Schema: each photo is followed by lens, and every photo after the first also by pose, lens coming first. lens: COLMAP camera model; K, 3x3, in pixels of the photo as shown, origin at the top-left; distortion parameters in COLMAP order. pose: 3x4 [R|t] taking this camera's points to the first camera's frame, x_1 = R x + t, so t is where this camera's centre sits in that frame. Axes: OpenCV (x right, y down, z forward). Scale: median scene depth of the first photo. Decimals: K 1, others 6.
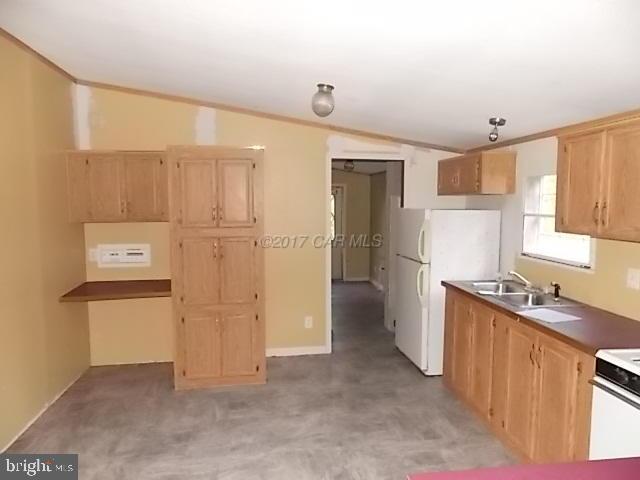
lens RADIAL K [[424.0, 0, 317.6], [0, 424.0, 238.2], [0, 0, 1]] dist [0.005696, 0.002405]
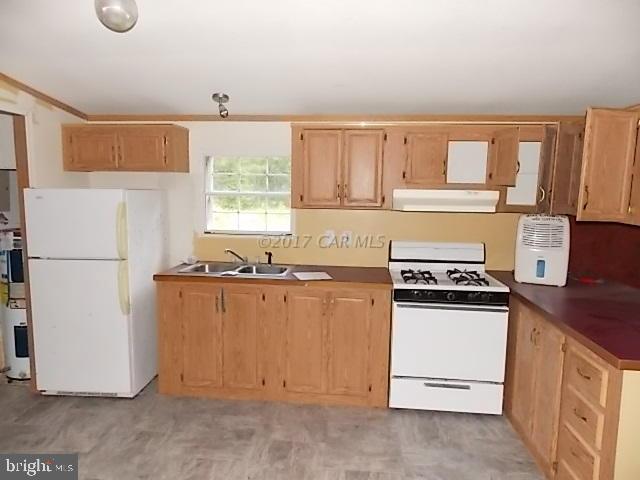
lens RADIAL K [[424.0, 0, 318.7], [0, 424.0, 239.9], [0, 0, 1]] dist [0.005696, 0.002405]
pose [[0.234112, -0.116813, 0.965166, -0.501053], [0.077351, 0.991846, 0.101280, -0.031818], [-0.969128, 0.050946, 0.241239, 0.569568]]
